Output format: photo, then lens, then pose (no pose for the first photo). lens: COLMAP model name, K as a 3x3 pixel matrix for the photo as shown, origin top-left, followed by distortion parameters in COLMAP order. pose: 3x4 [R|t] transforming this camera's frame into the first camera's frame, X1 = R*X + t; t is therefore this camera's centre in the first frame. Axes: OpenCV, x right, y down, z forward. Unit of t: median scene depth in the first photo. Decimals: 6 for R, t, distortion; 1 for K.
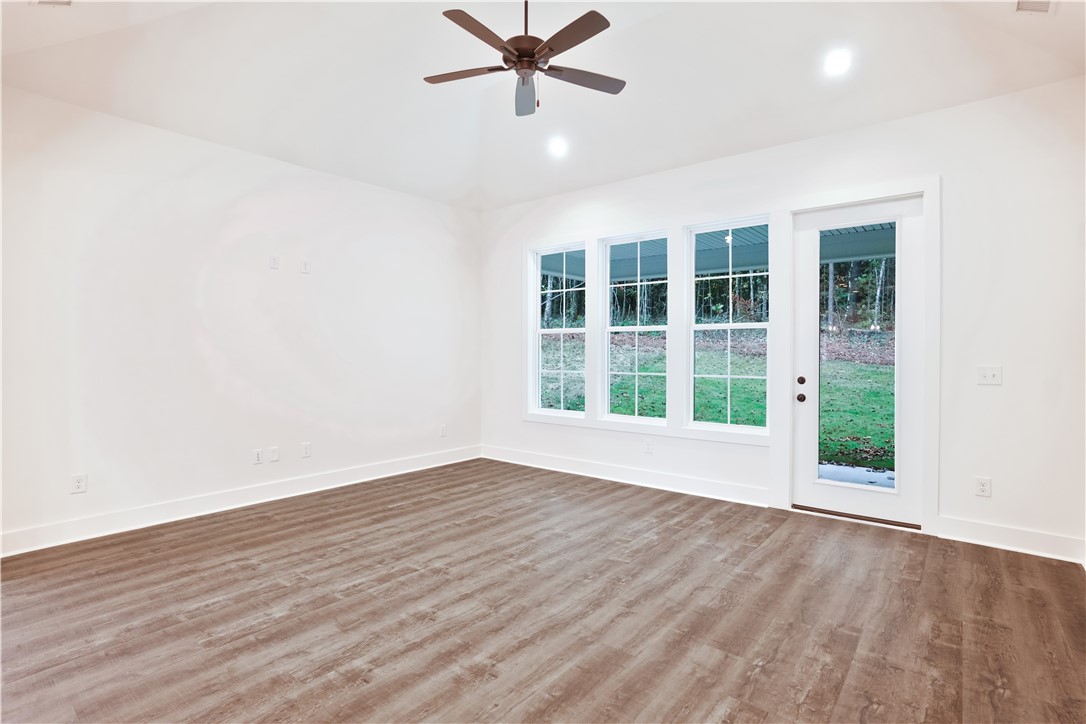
lens RADIAL K [[521.7, 0, 543.1], [0, 521.7, 357.3], [0, 0, 1]] dist [-0.063025, 0.030545]
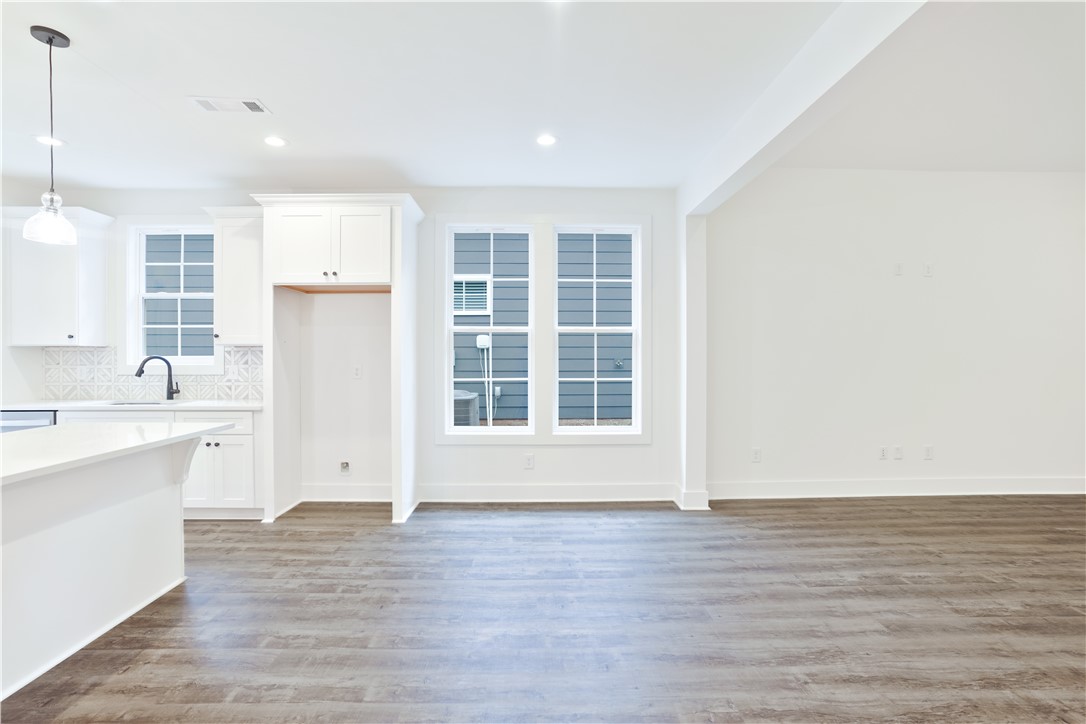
lens RADIAL K [[521.7, 0, 543.1], [0, 521.7, 357.3], [0, 0, 1]] dist [-0.063025, 0.030545]
pose [[0.639019, -0.002722, -0.769186, -0.260362], [-0.002765, 0.999979, -0.005835, 0.007197], [0.769186, 0.005855, 0.638998, -0.292870]]
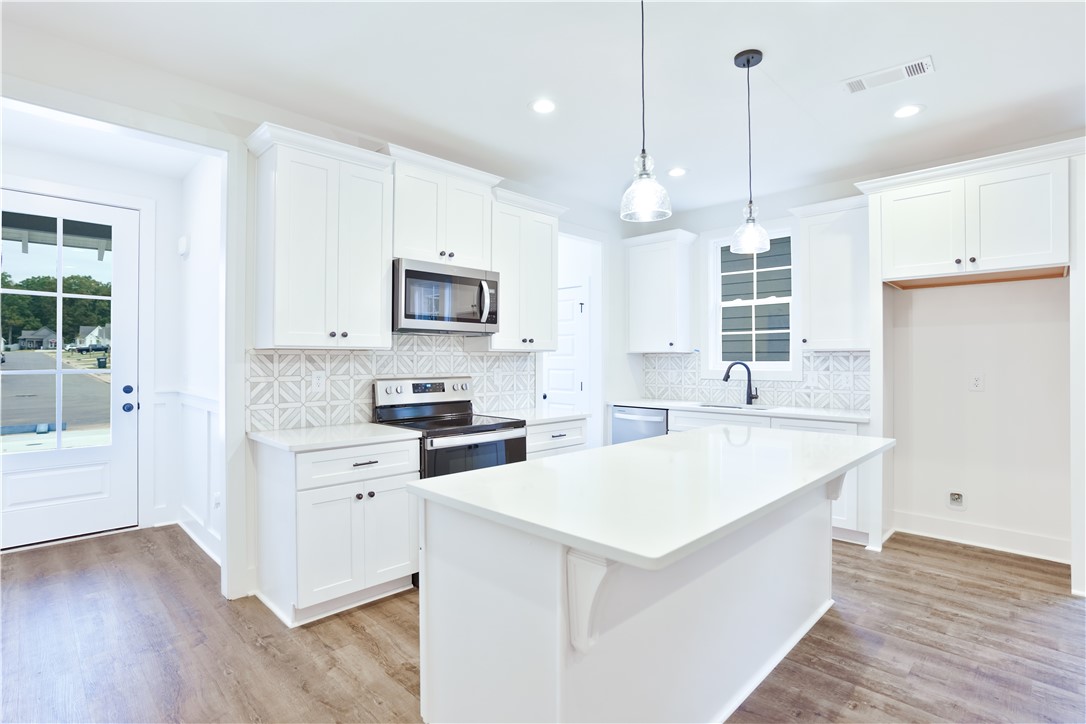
lens RADIAL K [[521.7, 0, 543.1], [0, 521.7, 357.3], [0, 0, 1]] dist [-0.063025, 0.030545]
pose [[-0.096149, -0.011516, -0.995300, -0.482232], [-0.011493, 0.999879, -0.010459, 0.008143], [0.995301, 0.010434, -0.096270, -0.610242]]
